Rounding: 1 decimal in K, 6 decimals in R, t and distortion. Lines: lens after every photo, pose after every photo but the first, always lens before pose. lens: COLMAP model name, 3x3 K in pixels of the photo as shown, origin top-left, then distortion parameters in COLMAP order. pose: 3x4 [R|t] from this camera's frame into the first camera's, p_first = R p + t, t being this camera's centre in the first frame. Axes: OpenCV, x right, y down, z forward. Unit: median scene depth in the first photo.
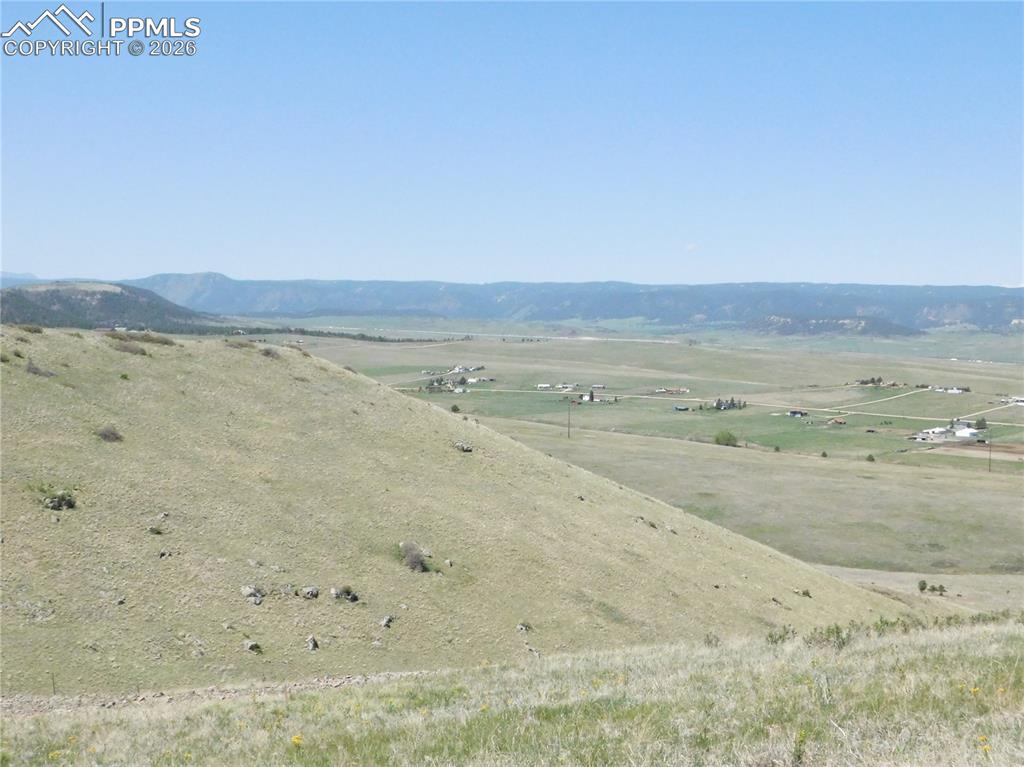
lens RADIAL K [[1368.4, 0, 512.0], [0, 1368.4, 383.5], [0, 0, 1]] dist [-0.011336, -0.040716]
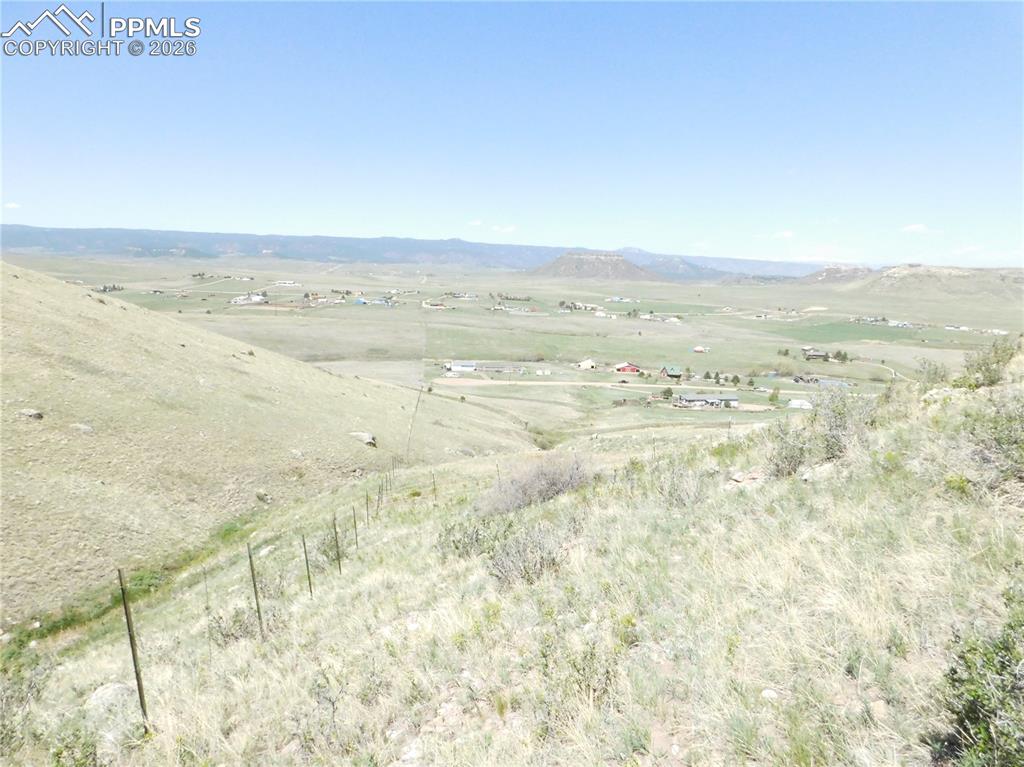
lens RADIAL K [[676.6, 0, 516.4], [0, 676.6, 384.4], [0, 0, 1]] dist [-0.074023, 0.057862]
pose [[0.758744, -0.110255, 0.641990, 0.001726], [0.014140, 0.988127, 0.152989, 0.017117], [-0.651235, -0.107001, 0.751295, 0.072911]]
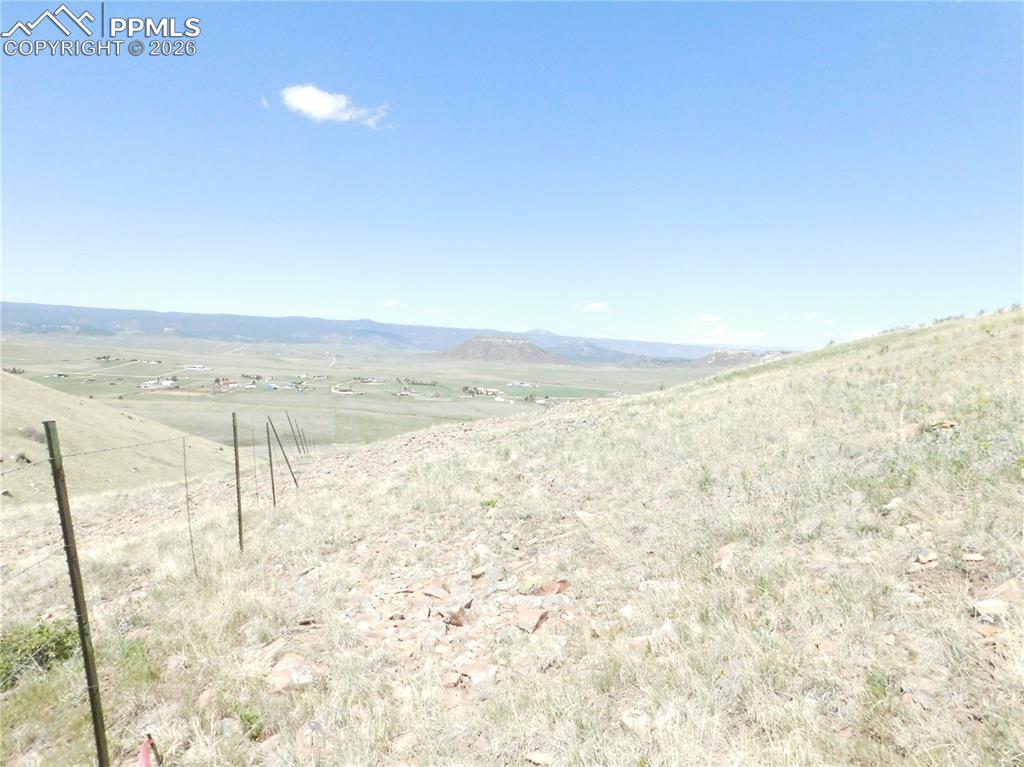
lens RADIAL K [[676.6, 0, 516.4], [0, 676.6, 384.4], [0, 0, 1]] dist [-0.074023, 0.057862]
pose [[0.666751, -0.032197, 0.744585, -0.034842], [0.006719, 0.999285, 0.037195, 0.006481], [-0.745250, -0.019797, 0.666491, 0.018288]]
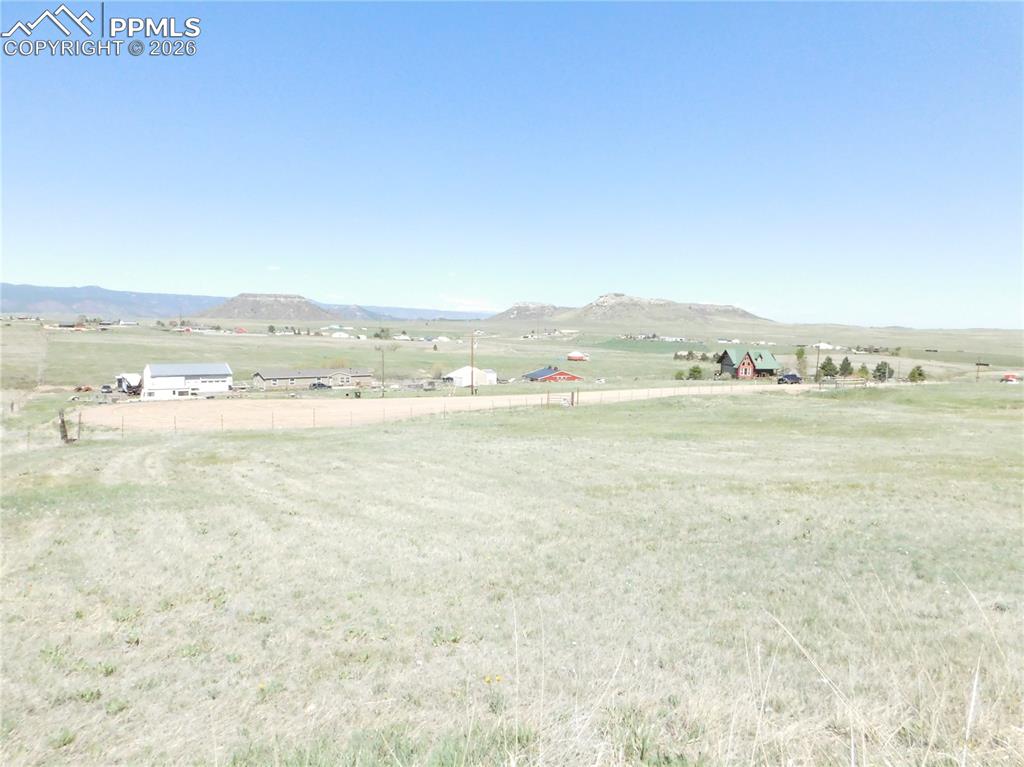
lens RADIAL K [[676.6, 0, 516.4], [0, 676.6, 384.4], [0, 0, 1]] dist [-0.074023, 0.057862]
pose [[0.374800, -0.092240, 0.922506, 0.144556], [0.027470, 0.995706, 0.088398, 0.058053], [-0.926699, -0.007790, 0.375724, 0.290548]]
